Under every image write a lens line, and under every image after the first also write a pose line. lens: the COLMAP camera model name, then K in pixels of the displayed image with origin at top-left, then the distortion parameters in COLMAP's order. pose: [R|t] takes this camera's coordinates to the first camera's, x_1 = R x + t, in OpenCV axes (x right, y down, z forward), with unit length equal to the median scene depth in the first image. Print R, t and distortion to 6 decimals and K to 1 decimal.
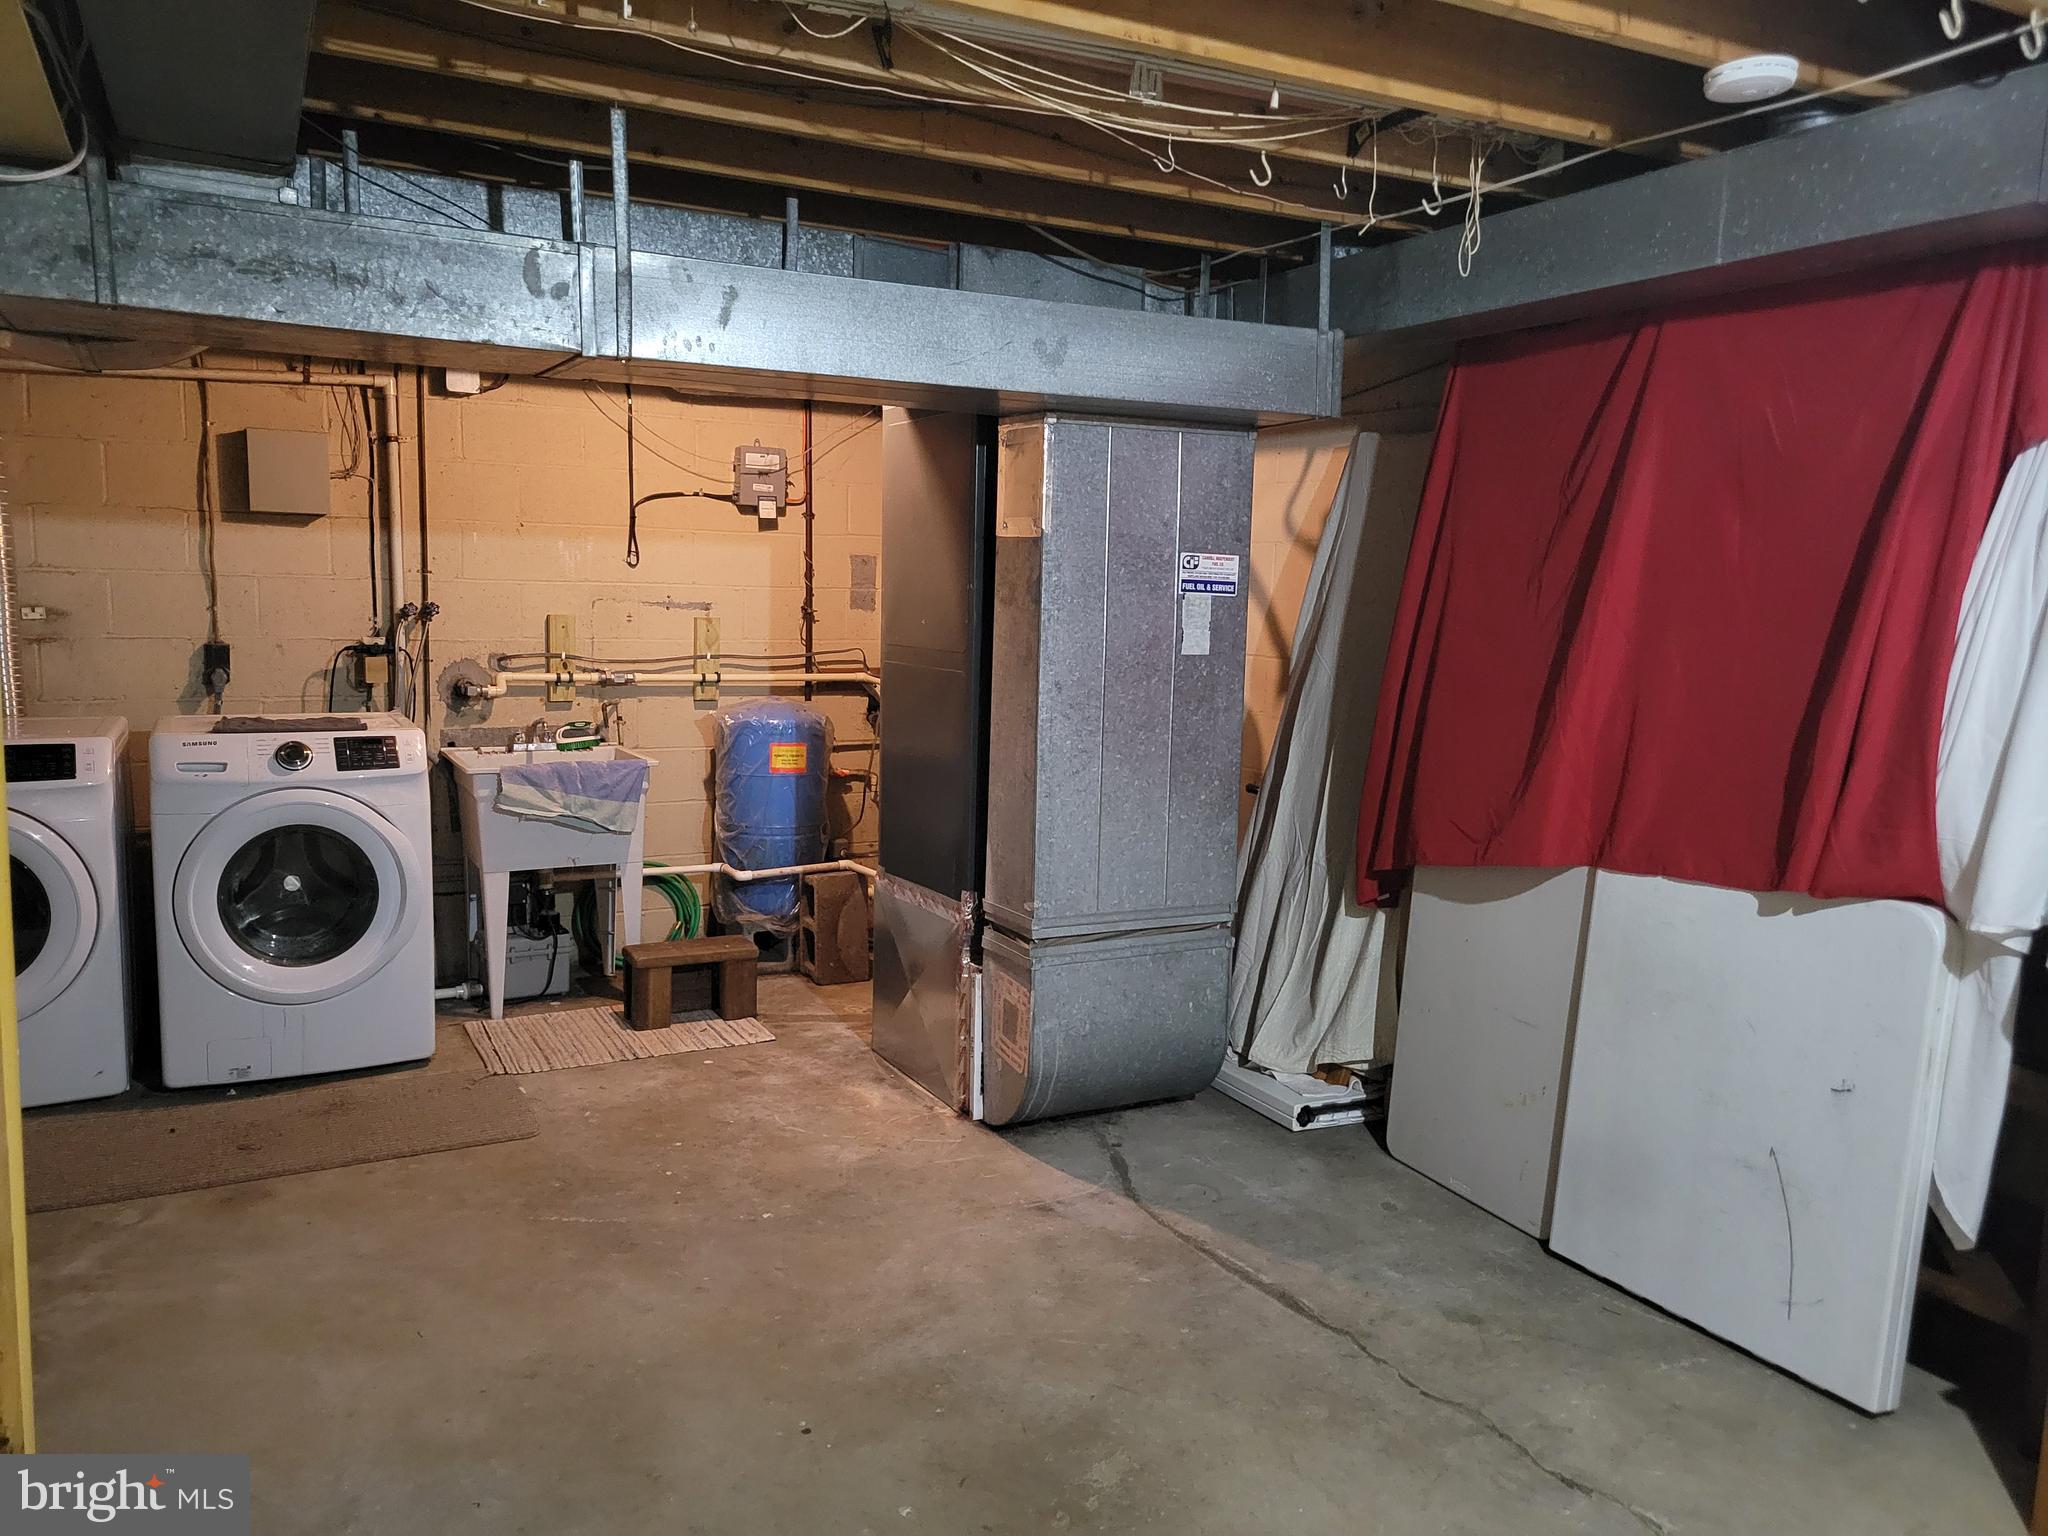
lens RADIAL K [[1534.9, 0, 1050.7], [0, 1534.9, 775.6], [0, 0, 1]] dist [0.036570, 0.000811]
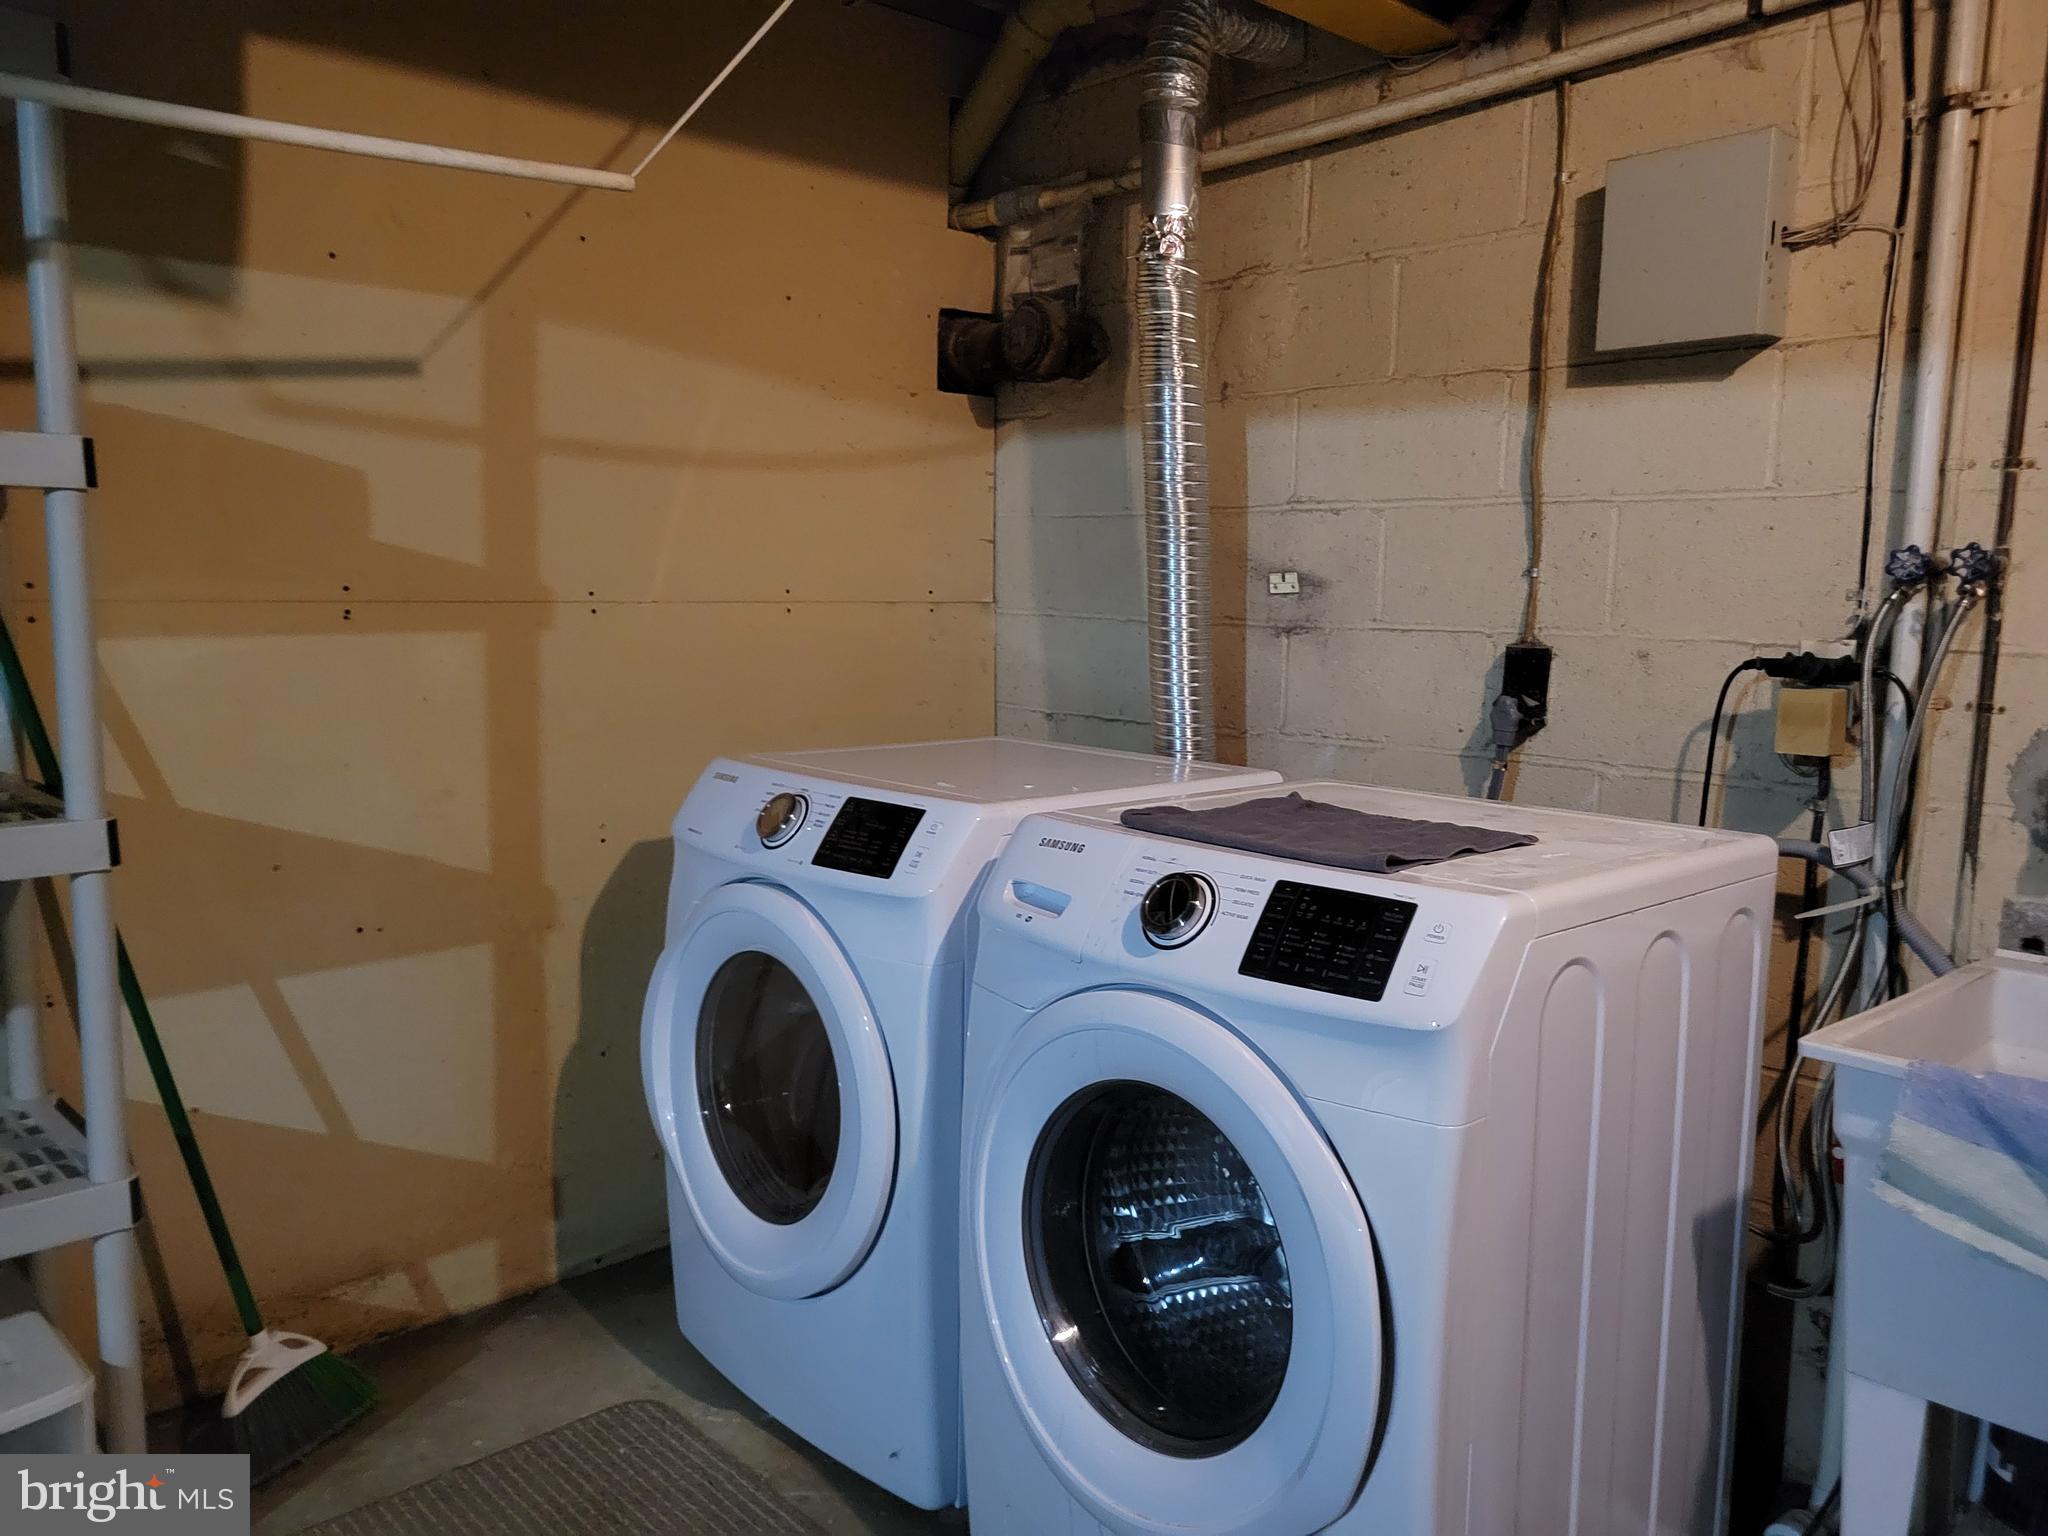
lens RADIAL K [[1534.9, 0, 1050.7], [0, 1534.9, 775.6], [0, 0, 1]] dist [0.036570, 0.000811]
pose [[0.280946, 0.099402, -0.954562, -0.118985], [-0.135712, 0.988742, 0.063019, -0.055362], [0.950080, 0.111840, 0.291273, 0.729968]]
